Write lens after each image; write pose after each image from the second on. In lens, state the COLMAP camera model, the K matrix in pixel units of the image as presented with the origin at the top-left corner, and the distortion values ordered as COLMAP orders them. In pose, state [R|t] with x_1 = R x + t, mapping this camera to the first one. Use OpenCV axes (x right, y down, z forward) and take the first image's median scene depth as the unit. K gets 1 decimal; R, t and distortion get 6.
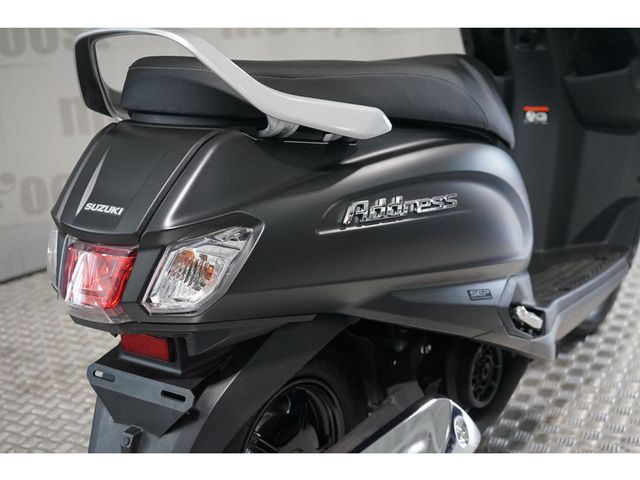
lens RADIAL K [[939.2, 0, 320.0], [0, 939.2, 240.0], [0, 0, 1]] dist [0.020261, -0.005055]
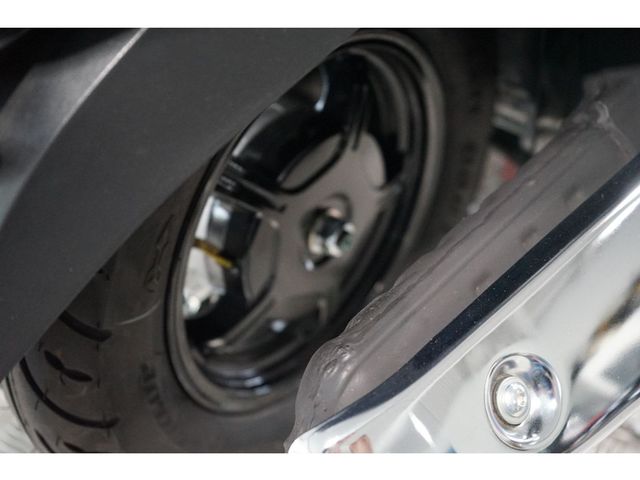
lens RADIAL K [[939.2, 0, 320.0], [0, 939.2, 240.0], [0, 0, 1]] dist [0.020261, -0.005055]
pose [[0.995028, 0.097388, -0.020871, -0.020282], [-0.080033, 0.906532, 0.414480, 0.068371], [0.059286, -0.410749, 0.909819, 0.622890]]
